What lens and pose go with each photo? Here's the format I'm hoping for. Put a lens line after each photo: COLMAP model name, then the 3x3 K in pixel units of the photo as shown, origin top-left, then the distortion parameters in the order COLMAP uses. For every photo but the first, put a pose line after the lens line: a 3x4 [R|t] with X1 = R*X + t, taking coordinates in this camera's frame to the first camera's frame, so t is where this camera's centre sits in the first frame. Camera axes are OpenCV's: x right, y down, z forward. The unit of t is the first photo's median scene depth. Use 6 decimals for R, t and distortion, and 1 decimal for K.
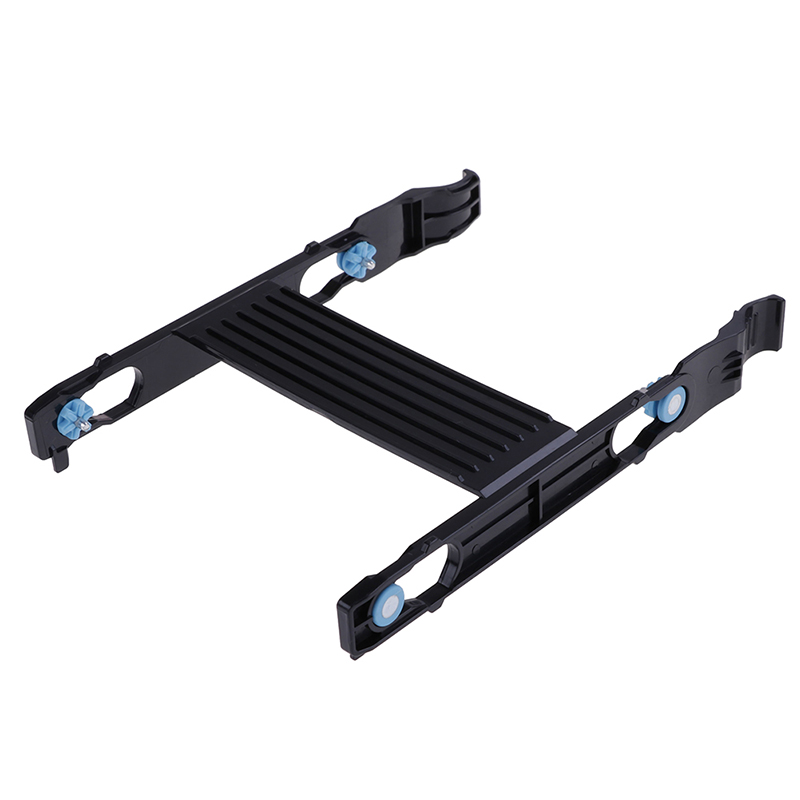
lens RADIAL K [[1935.5, 0, 395.3], [0, 1935.5, 401.5], [0, 0, 1]] dist [-0.110931, 0.000000]
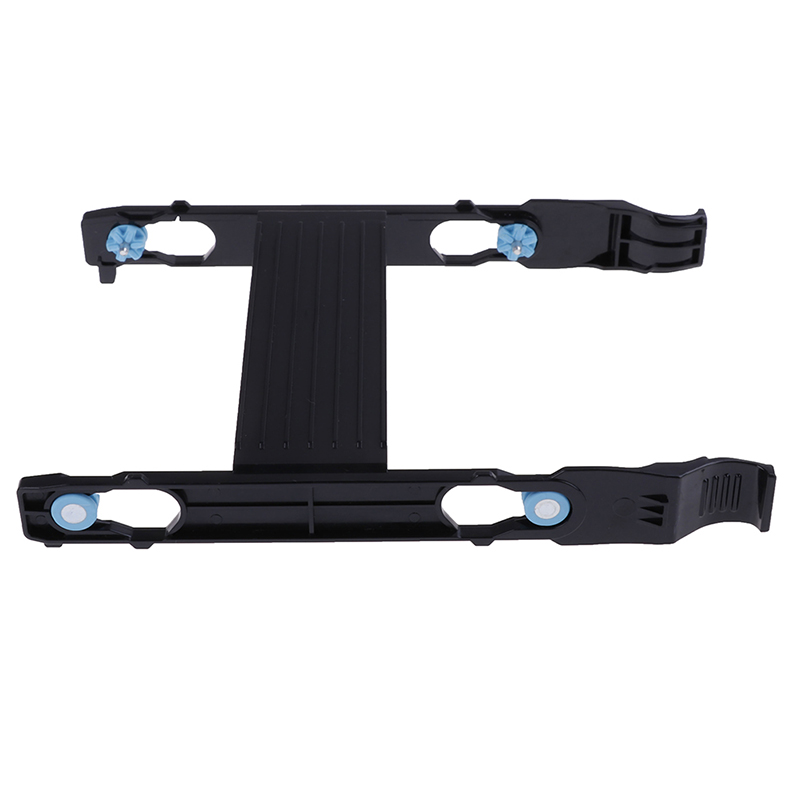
lens RADIAL K [[1935.5, 0, 405.0], [0, 1935.5, 401.3], [0, 0, 1]] dist [-0.110931, 0.000000]
pose [[0.705642, 0.452922, -0.544913, 0.481891], [-0.433003, 0.884370, 0.174350, -0.144229], [0.560872, 0.112920, 0.820166, 0.227935]]
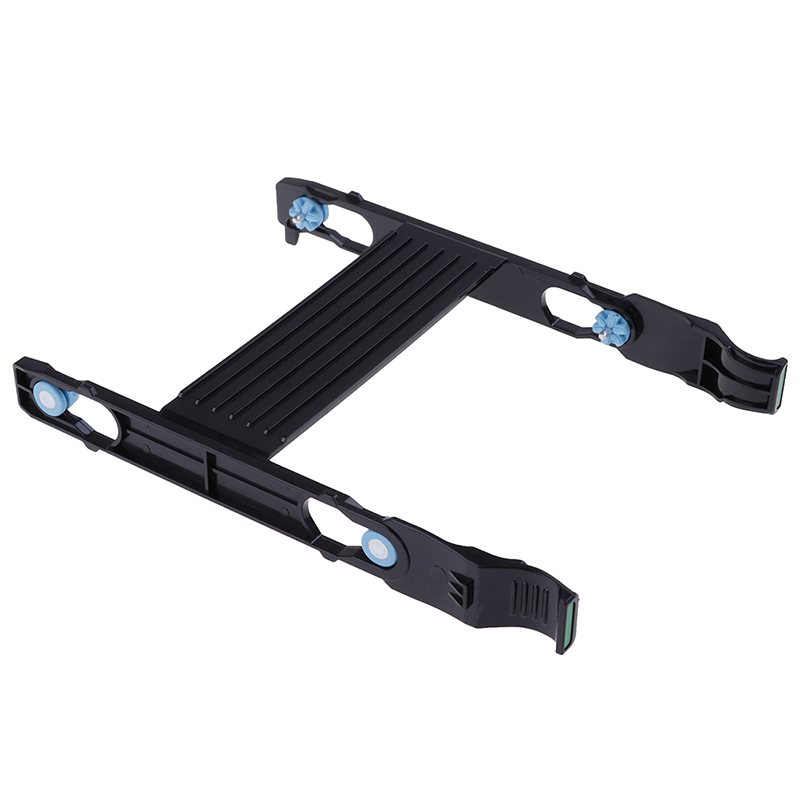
lens RADIAL K [[1935.5, 0, 398.7], [0, 1935.5, 397.6], [0, 0, 1]] dist [-0.110931, 0.000000]
pose [[0.182581, 0.622577, -0.760961, 0.708006], [-0.584873, 0.690909, 0.424933, -0.393138], [0.790309, 0.367481, 0.490276, 0.469738]]
